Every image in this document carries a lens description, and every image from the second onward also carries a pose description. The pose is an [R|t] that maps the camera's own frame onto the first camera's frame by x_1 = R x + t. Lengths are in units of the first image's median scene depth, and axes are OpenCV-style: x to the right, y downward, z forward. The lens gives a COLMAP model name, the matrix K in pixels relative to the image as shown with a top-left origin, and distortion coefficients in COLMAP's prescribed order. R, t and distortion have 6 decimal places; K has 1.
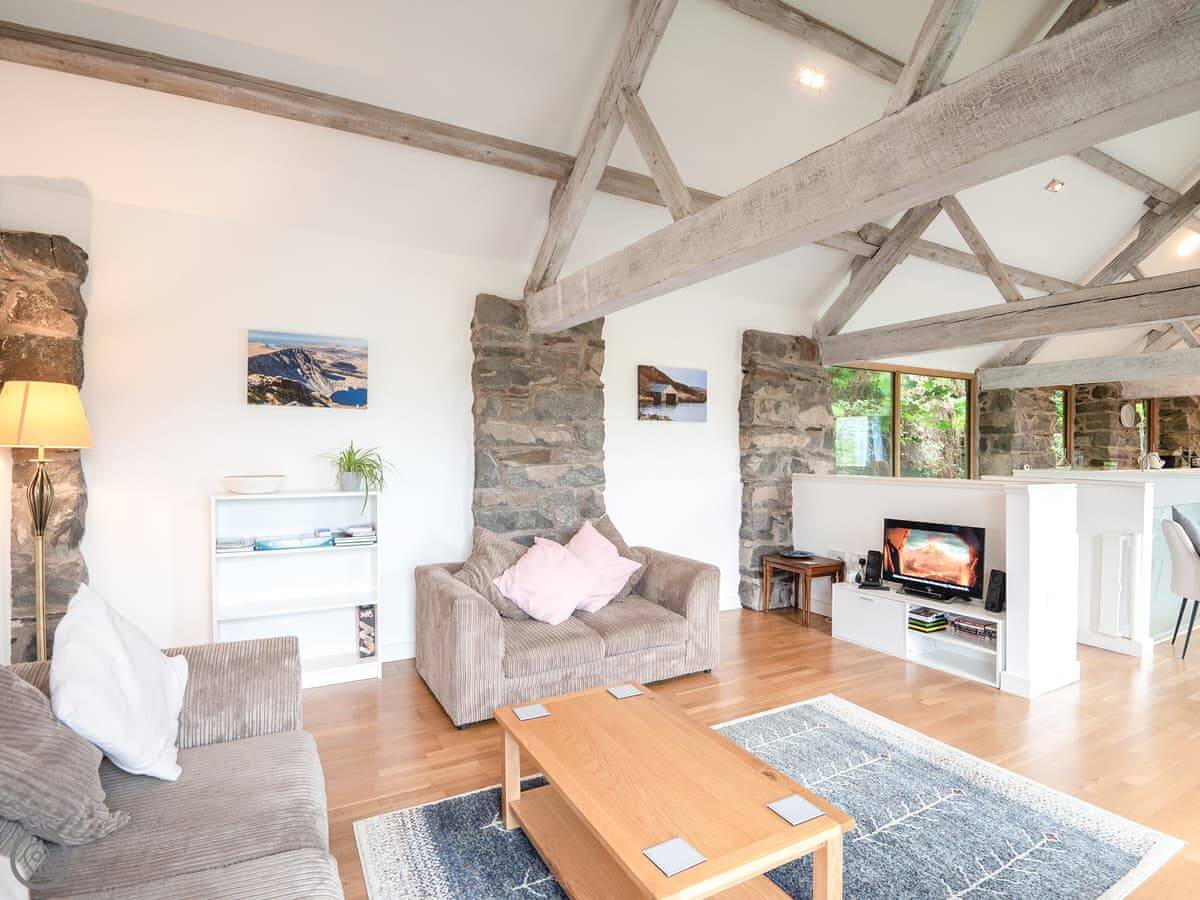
lens RADIAL K [[643.6, 0, 681.5], [0, 643.6, 455.6], [0, 0, 1]] dist [-0.027123, -0.008377]
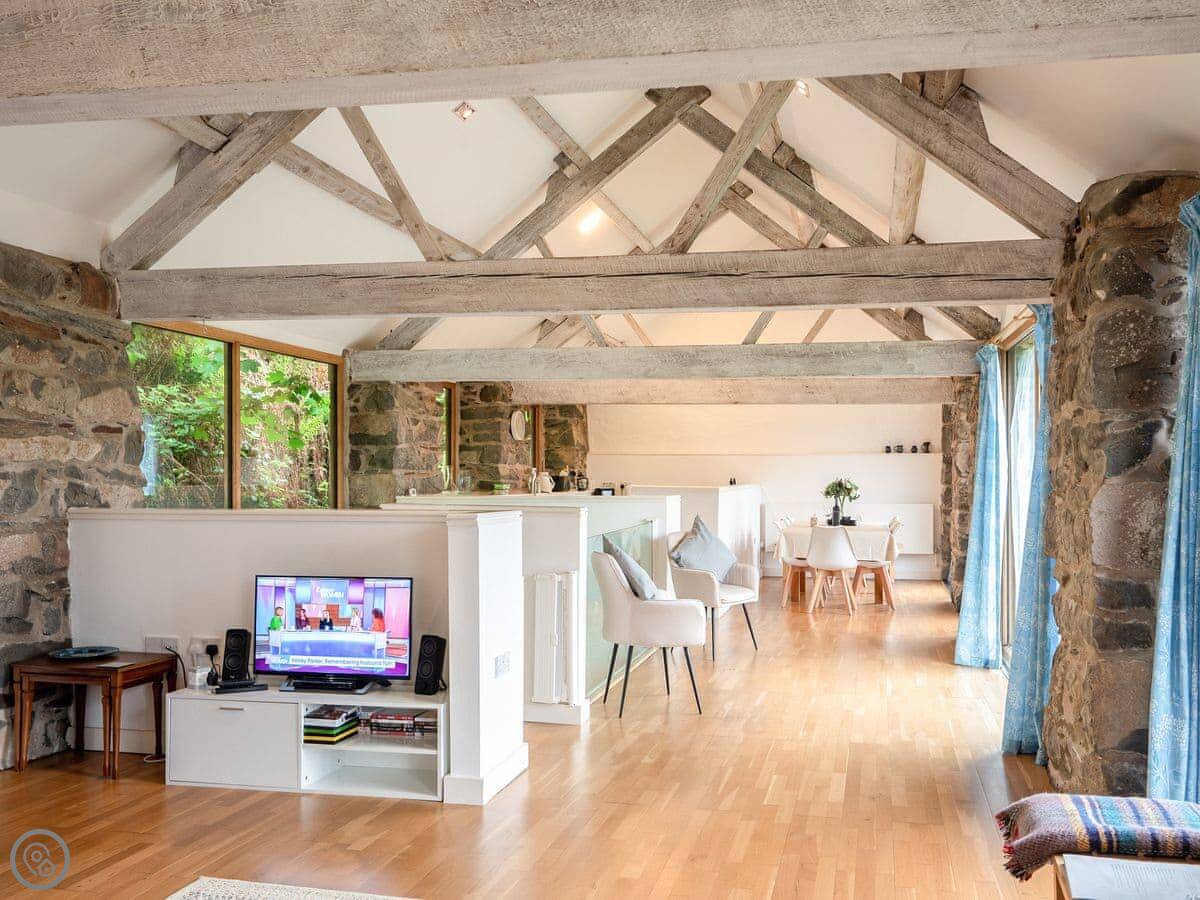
lens RADIAL K [[981.9, 0, 653.6], [0, 981.9, 472.6], [0, 0, 1]] dist [0.038844, -0.004955]
pose [[0.704247, -0.000095, 0.709955, -0.086506], [0.004544, 0.999980, -0.004373, 0.003179], [-0.709940, 0.006306, 0.704234, 0.038523]]
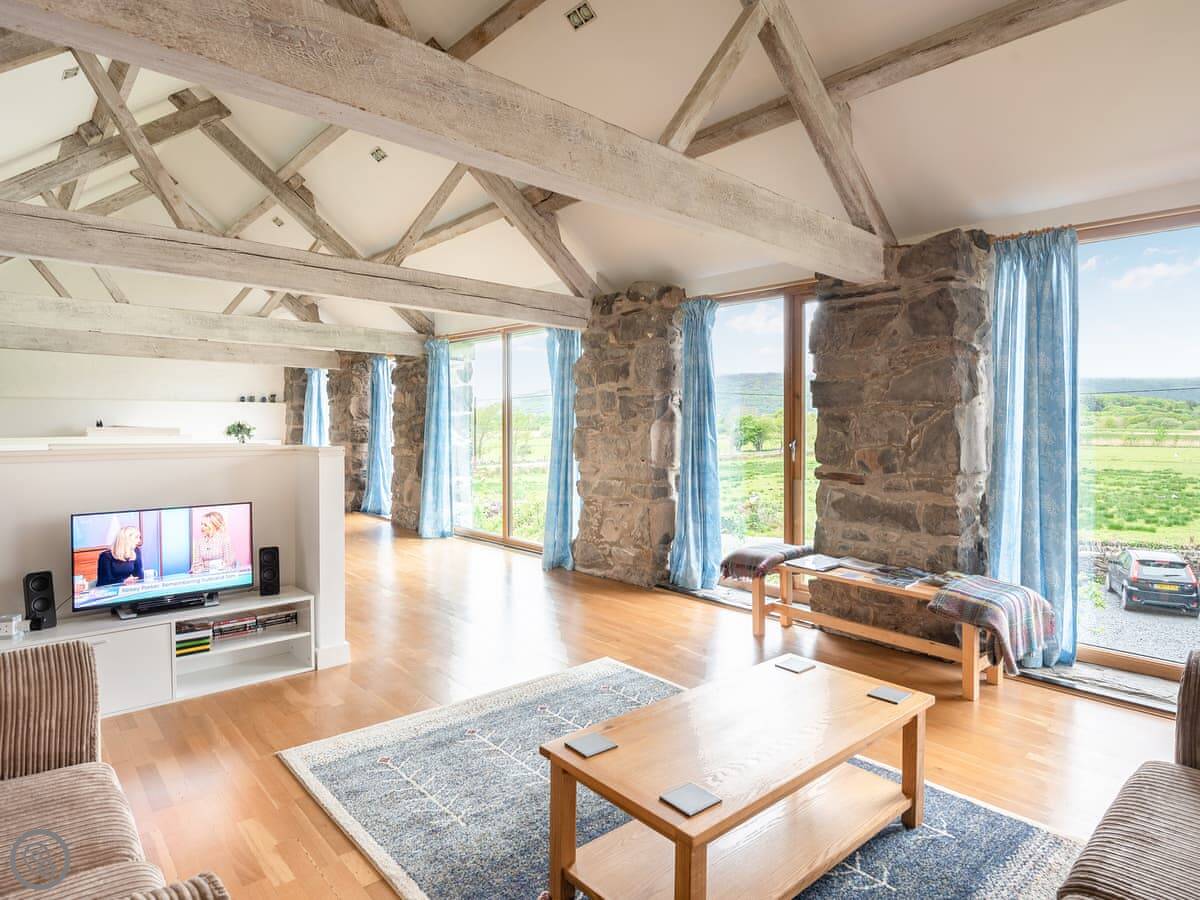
lens RADIAL K [[688.7, 0, 647.4], [0, 688.7, 420.9], [0, 0, 1]] dist [-0.026273, -0.001484]
pose [[-0.182896, -0.002878, 0.983128, -0.409011], [0.000679, 0.999995, 0.003054, 0.002739], [-0.983132, 0.001227, -0.182893, 0.520303]]
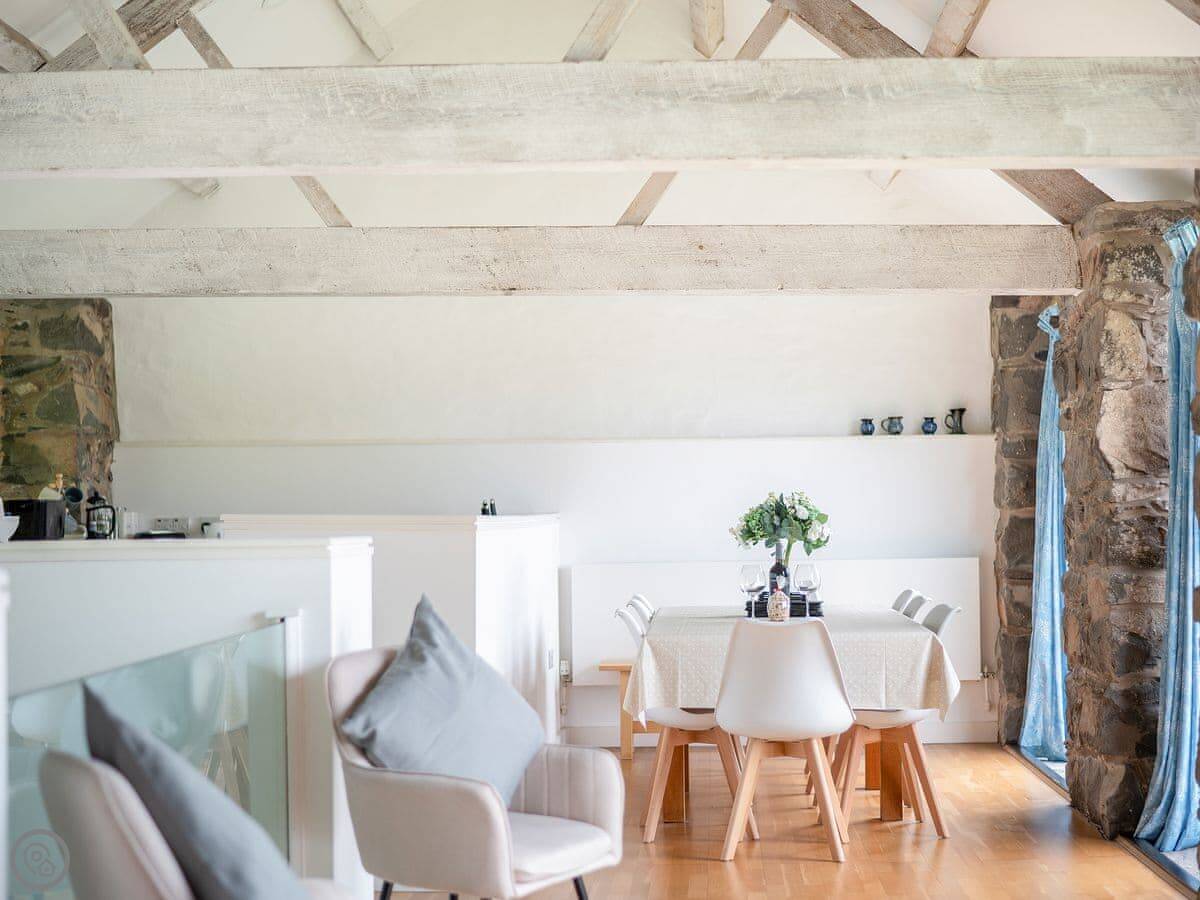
lens RADIAL K [[1983.9, 0, 638.7], [0, 1983.9, 445.6], [0, 0, 1]] dist [-0.109587, 0.000000]
pose [[0.568663, 0.017210, 0.822390, 0.326356], [0.019162, 0.999233, -0.034161, 0.024387], [-0.822347, 0.035185, 0.567897, 0.448504]]
